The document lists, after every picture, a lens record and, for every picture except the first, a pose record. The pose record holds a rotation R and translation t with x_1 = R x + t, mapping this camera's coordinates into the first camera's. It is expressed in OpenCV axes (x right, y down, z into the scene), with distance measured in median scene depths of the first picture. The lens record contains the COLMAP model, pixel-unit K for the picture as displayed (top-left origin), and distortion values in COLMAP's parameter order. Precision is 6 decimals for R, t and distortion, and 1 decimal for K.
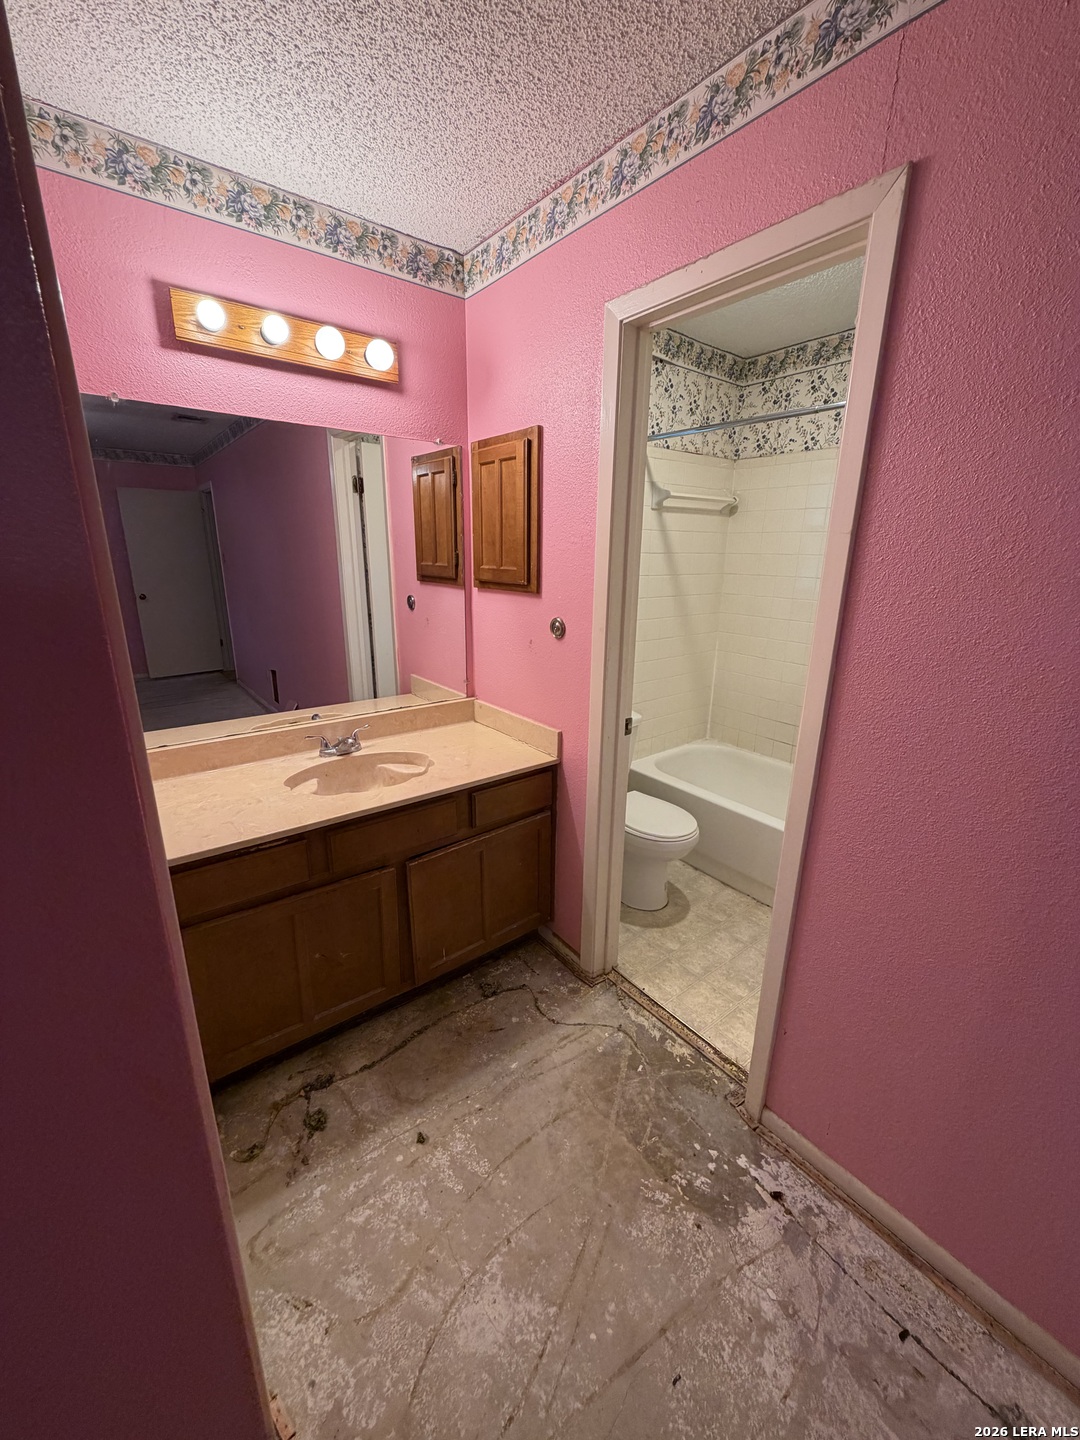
lens RADIAL K [[575.7, 0, 541.5], [0, 575.7, 717.6], [0, 0, 1]] dist [0.001367, -0.000507]
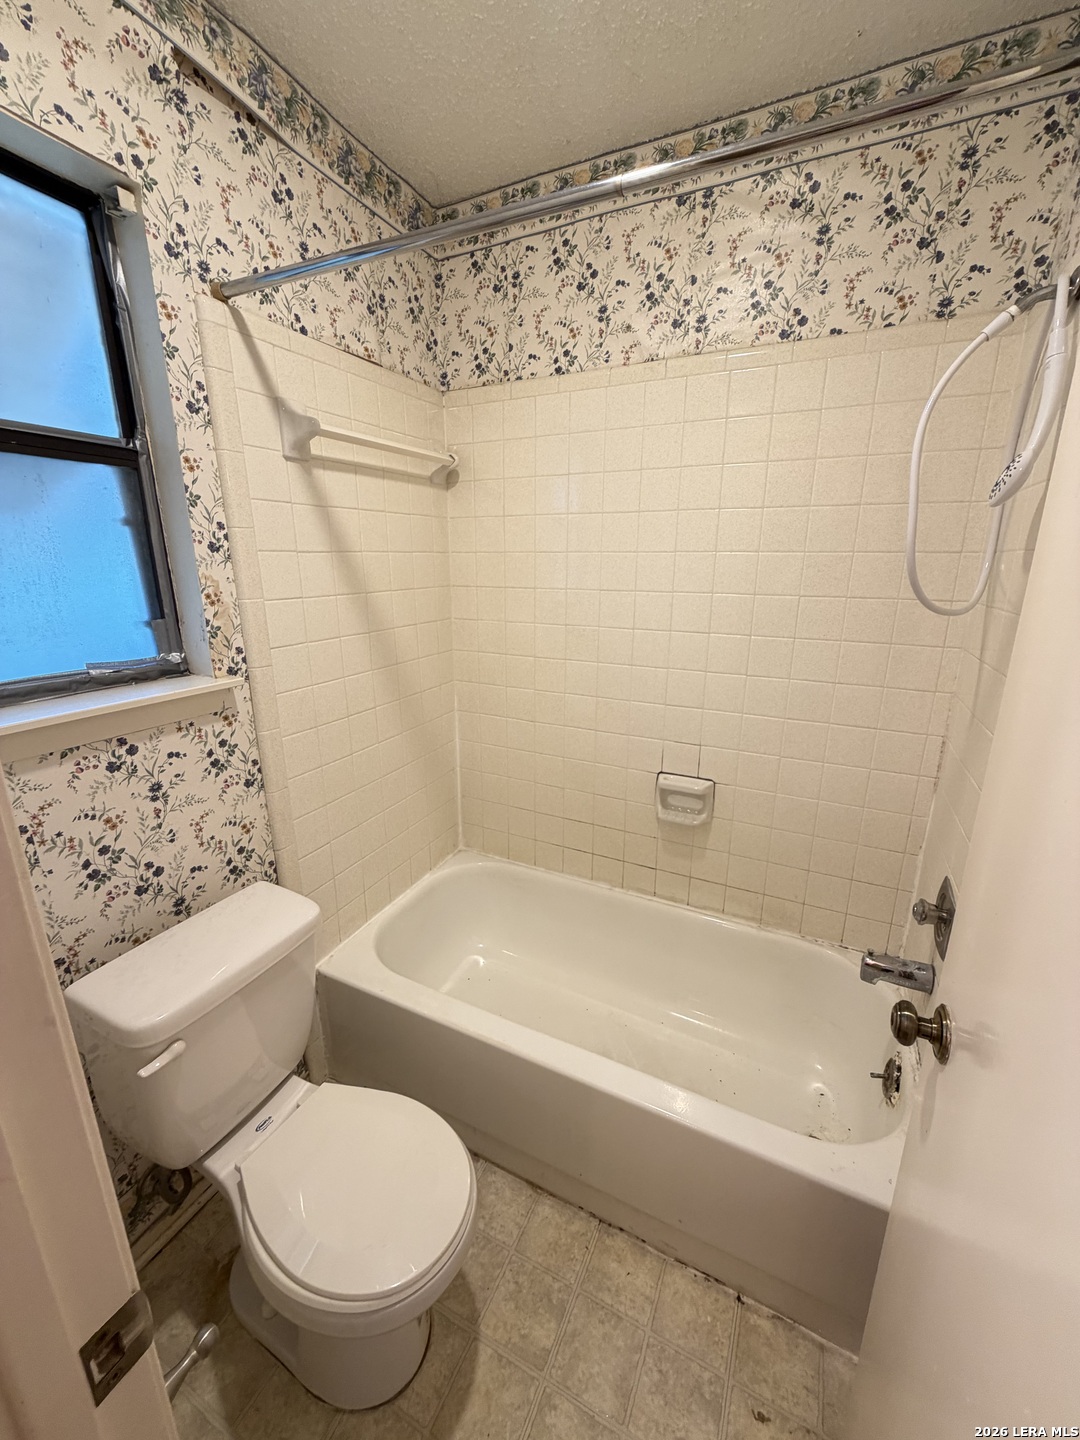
lens RADIAL K [[575.7, 0, 536.4], [0, 575.7, 721.0], [0, 0, 1]] dist [0.001367, -0.000507]
pose [[0.902585, -0.129261, 0.410647, 0.149490], [0.131878, 0.991020, 0.022084, -0.126628], [-0.409814, 0.034222, 0.911527, 0.473648]]
